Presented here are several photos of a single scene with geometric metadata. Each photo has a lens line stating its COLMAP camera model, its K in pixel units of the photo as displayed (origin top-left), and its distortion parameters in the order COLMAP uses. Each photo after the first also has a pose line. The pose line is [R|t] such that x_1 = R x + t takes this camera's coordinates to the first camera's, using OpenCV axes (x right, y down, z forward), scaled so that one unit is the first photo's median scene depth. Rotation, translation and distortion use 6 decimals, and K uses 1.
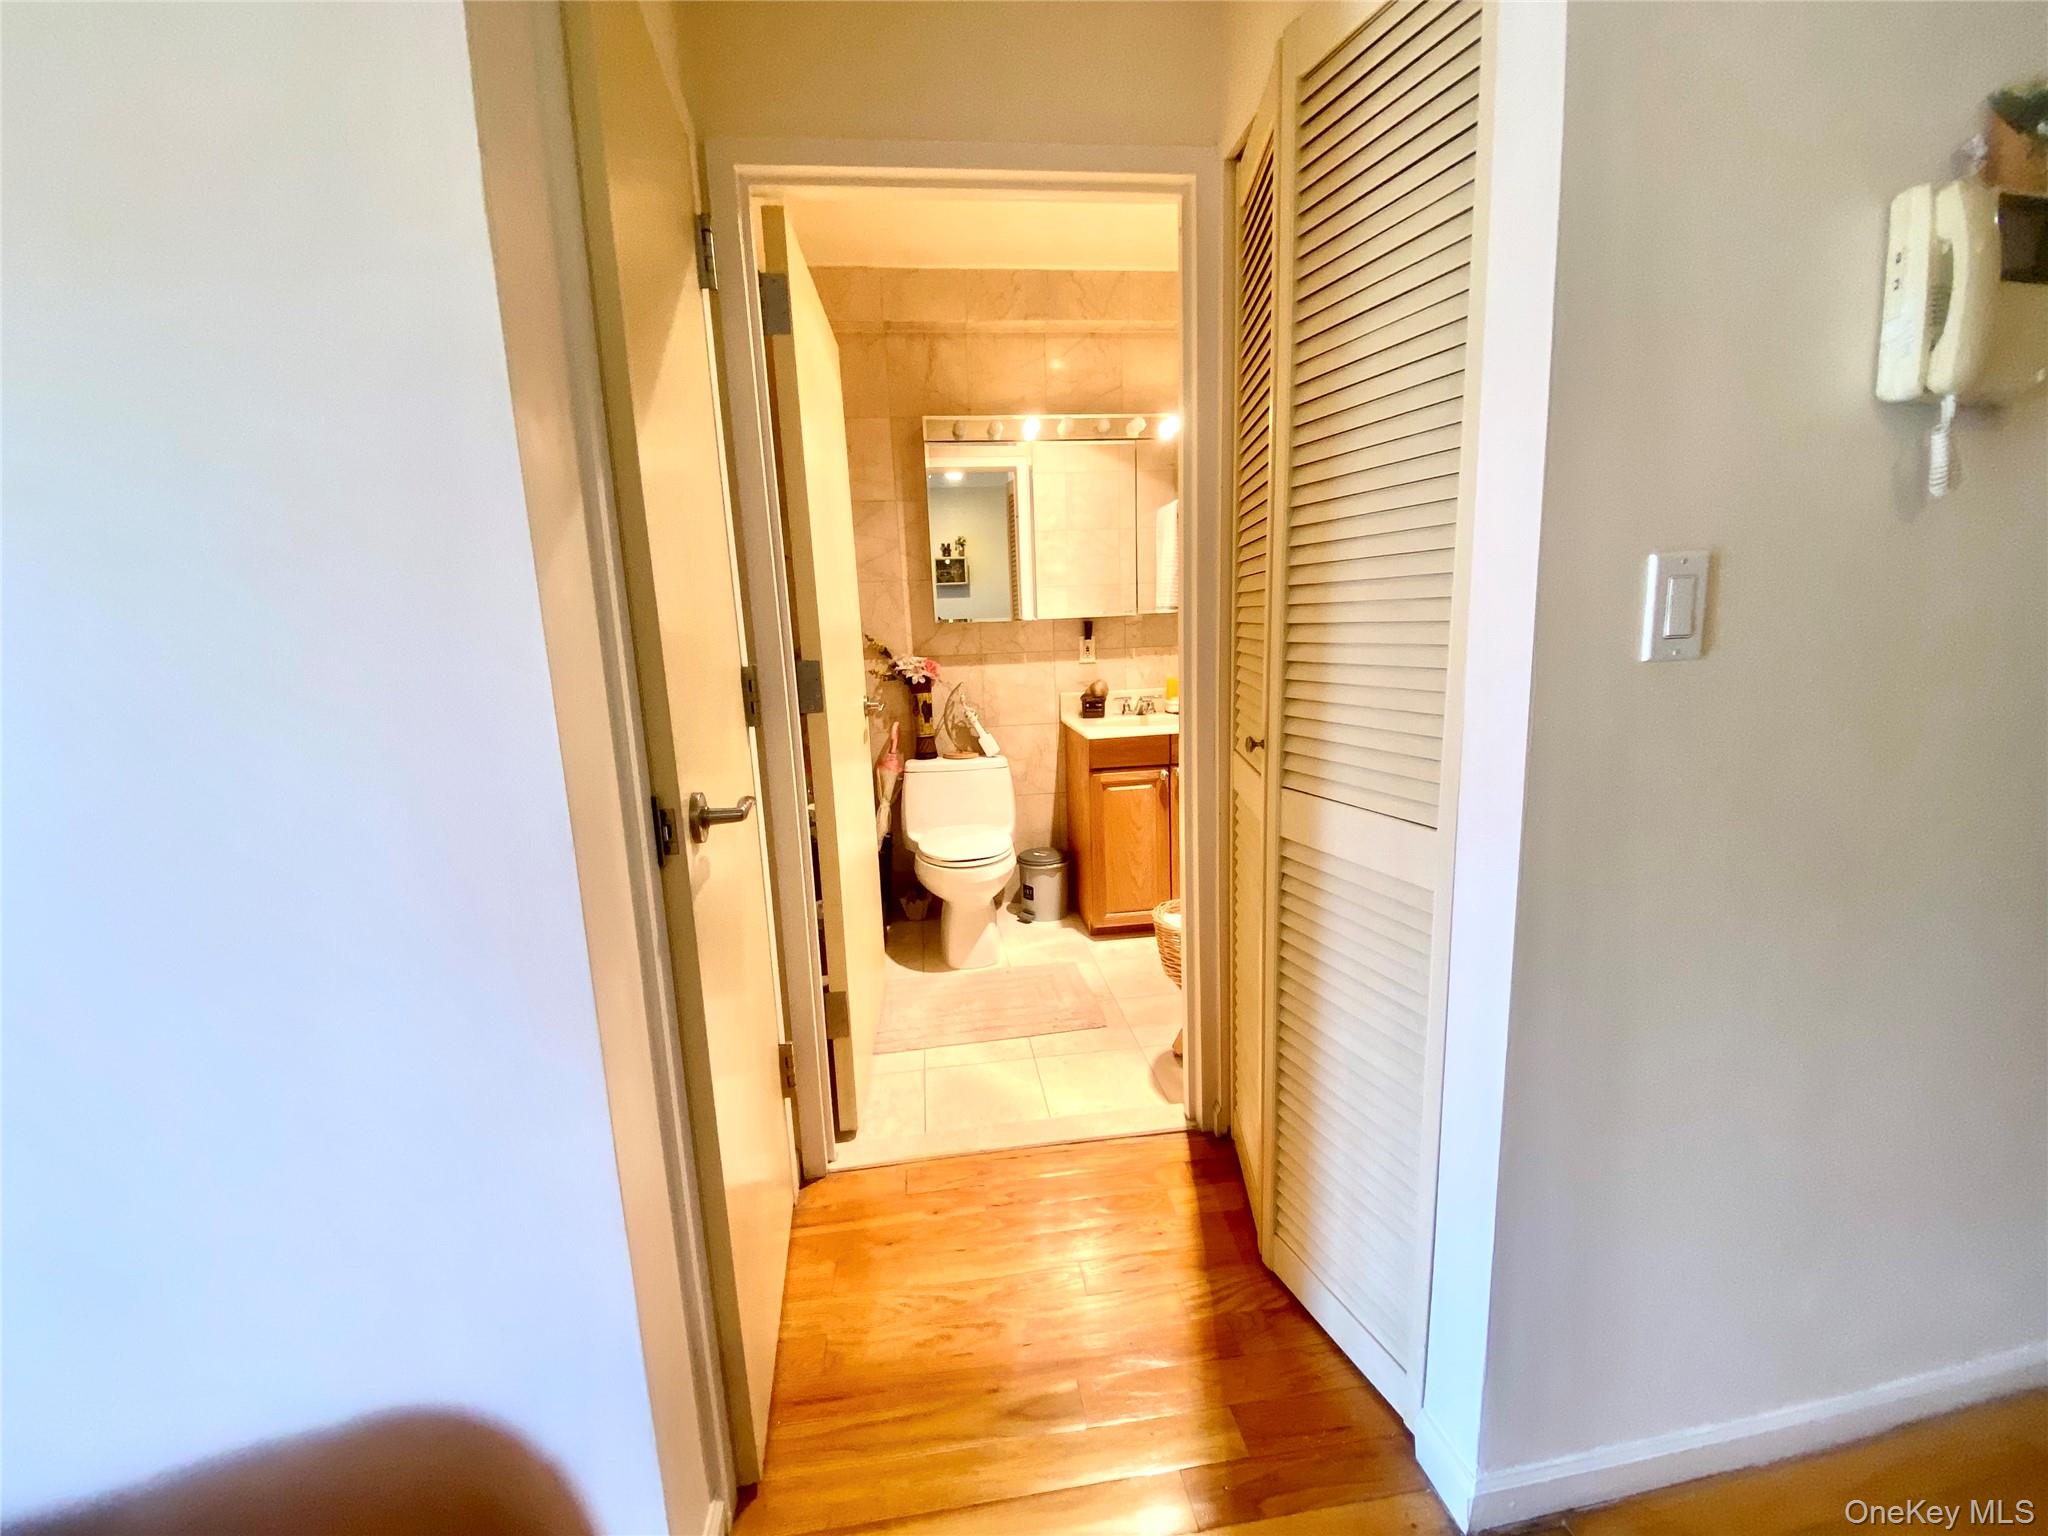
lens RADIAL K [[827.5, 0, 1024.6], [0, 827.5, 763.9], [0, 0, 1]] dist [0.029893, -0.027738]
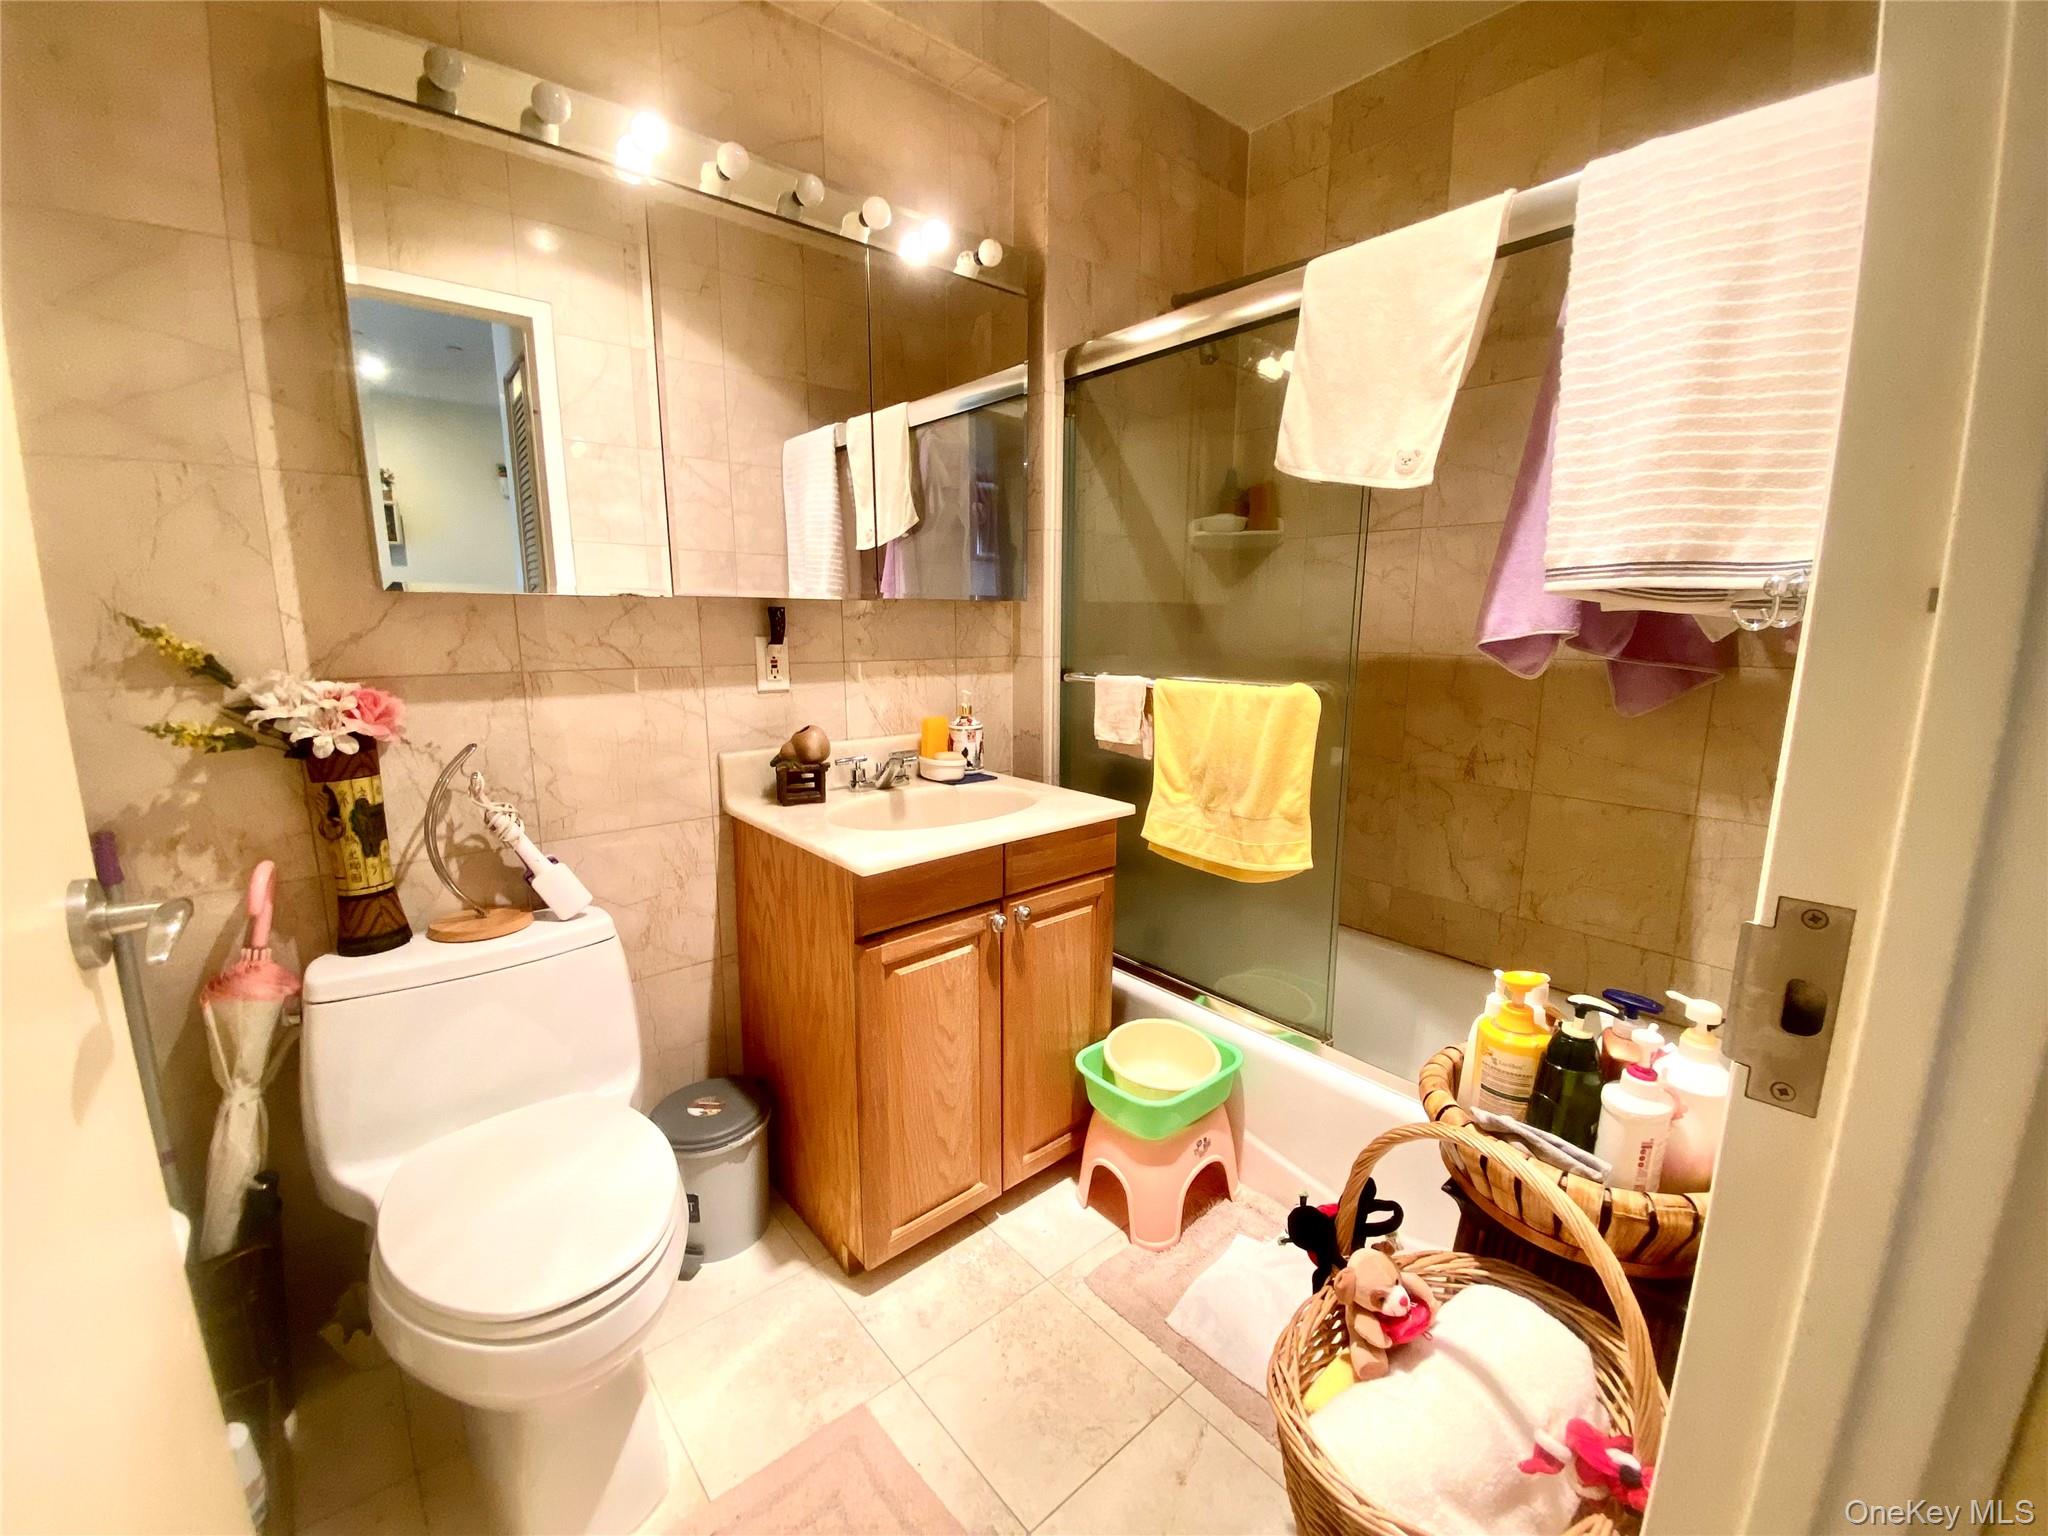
lens RADIAL K [[827.5, 0, 1024.6], [0, 827.5, 763.9], [0, 0, 1]] dist [0.029893, -0.027738]
pose [[0.833487, -0.058351, 0.549450, -0.075982], [0.059902, 0.998090, 0.015127, -0.078923], [-0.549283, 0.020305, 0.835390, 0.517586]]
